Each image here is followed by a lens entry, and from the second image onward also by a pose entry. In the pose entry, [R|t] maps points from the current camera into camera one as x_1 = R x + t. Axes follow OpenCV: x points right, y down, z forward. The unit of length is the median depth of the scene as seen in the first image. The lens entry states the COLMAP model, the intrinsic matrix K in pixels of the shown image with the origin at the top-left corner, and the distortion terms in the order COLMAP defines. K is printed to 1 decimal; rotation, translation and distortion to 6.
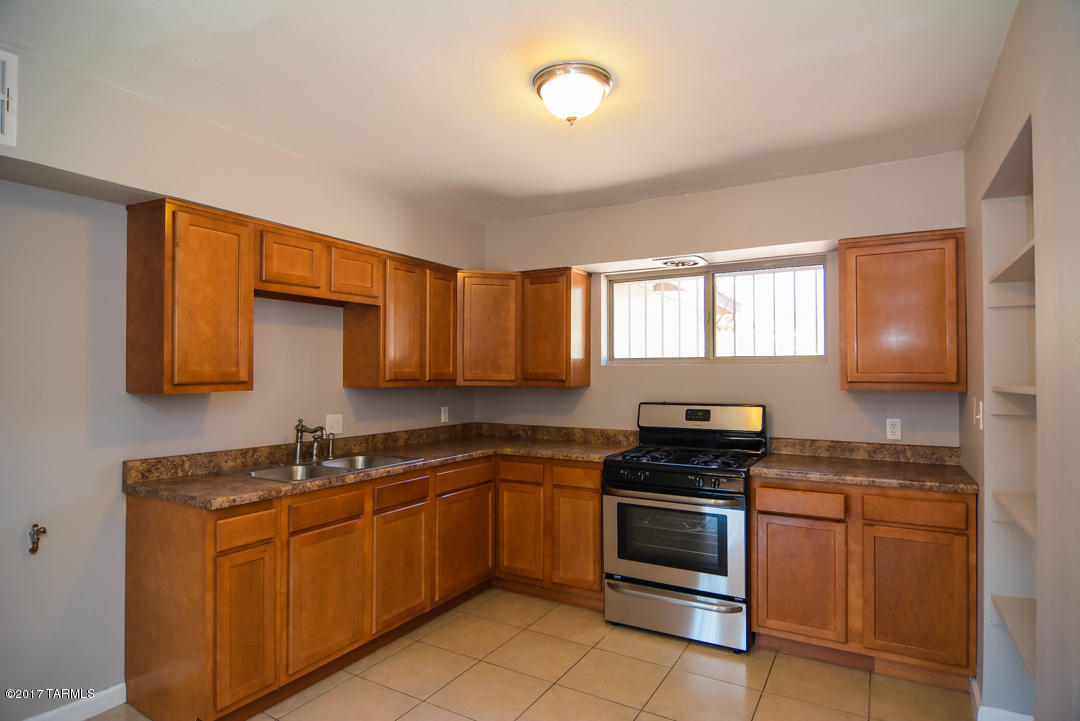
lens RADIAL K [[576.6, 0, 541.6], [0, 576.6, 362.6], [0, 0, 1]] dist [-0.008978, -0.000685]
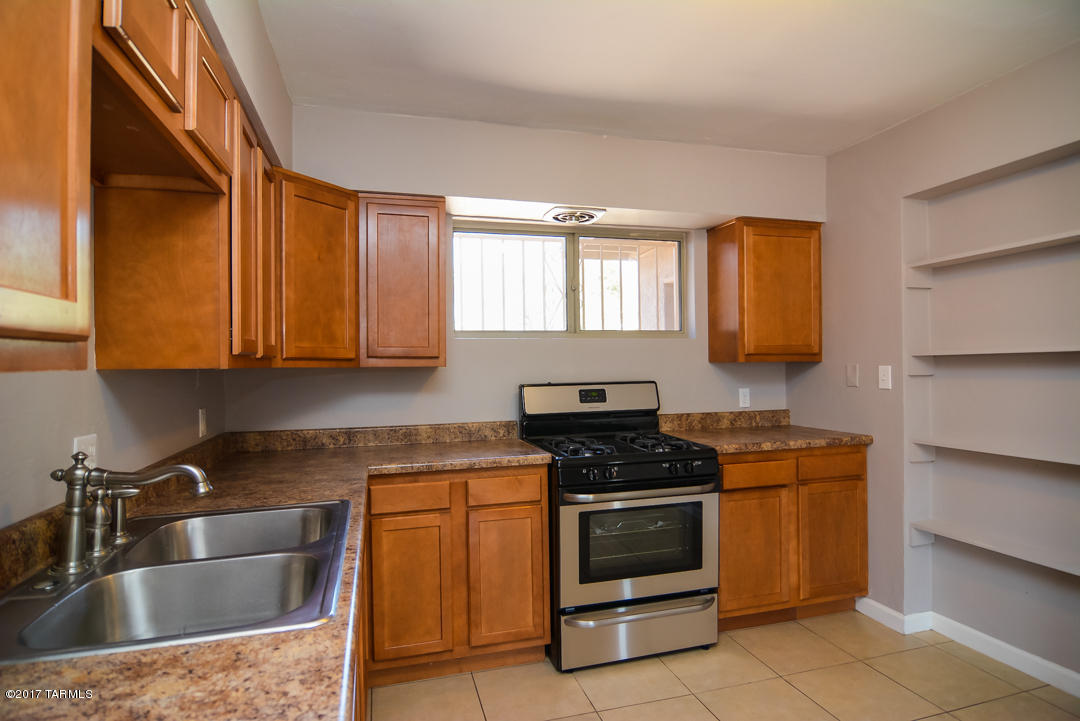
lens RADIAL K [[576.6, 0, 541.6], [0, 576.6, 362.6], [0, 0, 1]] dist [-0.008978, -0.000685]
pose [[0.694769, -0.007971, 0.719189, -0.412709], [0.000287, 0.999942, 0.010806, 0.031991], [-0.719233, -0.007302, 0.694730, 0.459469]]
